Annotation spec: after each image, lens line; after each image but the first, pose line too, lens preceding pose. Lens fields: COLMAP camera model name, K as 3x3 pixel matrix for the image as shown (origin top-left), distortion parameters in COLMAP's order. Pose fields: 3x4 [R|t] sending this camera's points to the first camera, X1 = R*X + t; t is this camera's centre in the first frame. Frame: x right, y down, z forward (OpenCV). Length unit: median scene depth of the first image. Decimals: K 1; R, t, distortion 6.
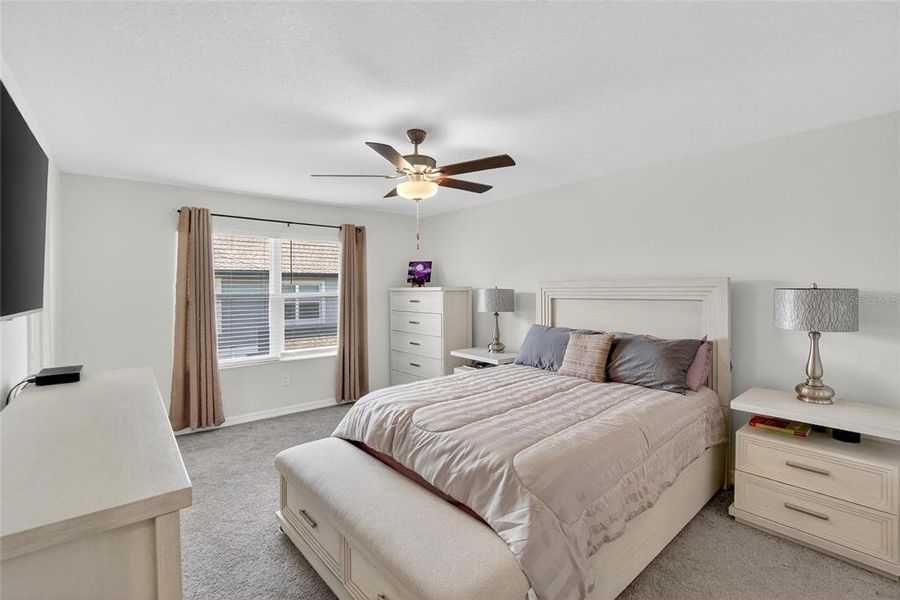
lens RADIAL K [[407.9, 0, 443.8], [0, 407.9, 299.2], [0, 0, 1]] dist [-0.032896, 0.000272]
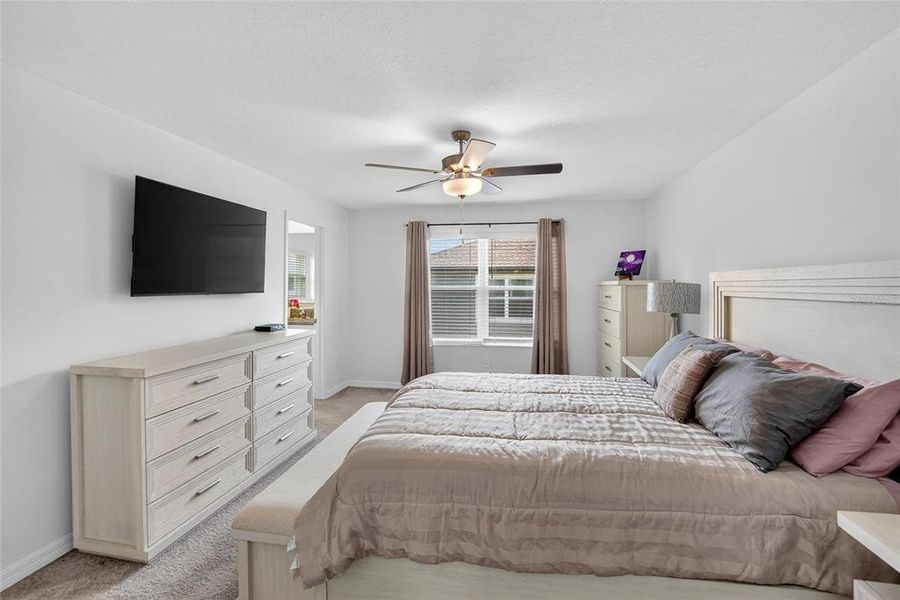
lens RADIAL K [[410.5, 0, 445.1], [0, 410.5, 293.5], [0, 0, 1]] dist [-0.039103, 0.006864]
pose [[0.638304, 0.020780, -0.769504, 0.408193], [-0.022244, 0.999716, 0.008545, -0.001883], [0.769463, 0.011663, 0.638585, 0.168404]]
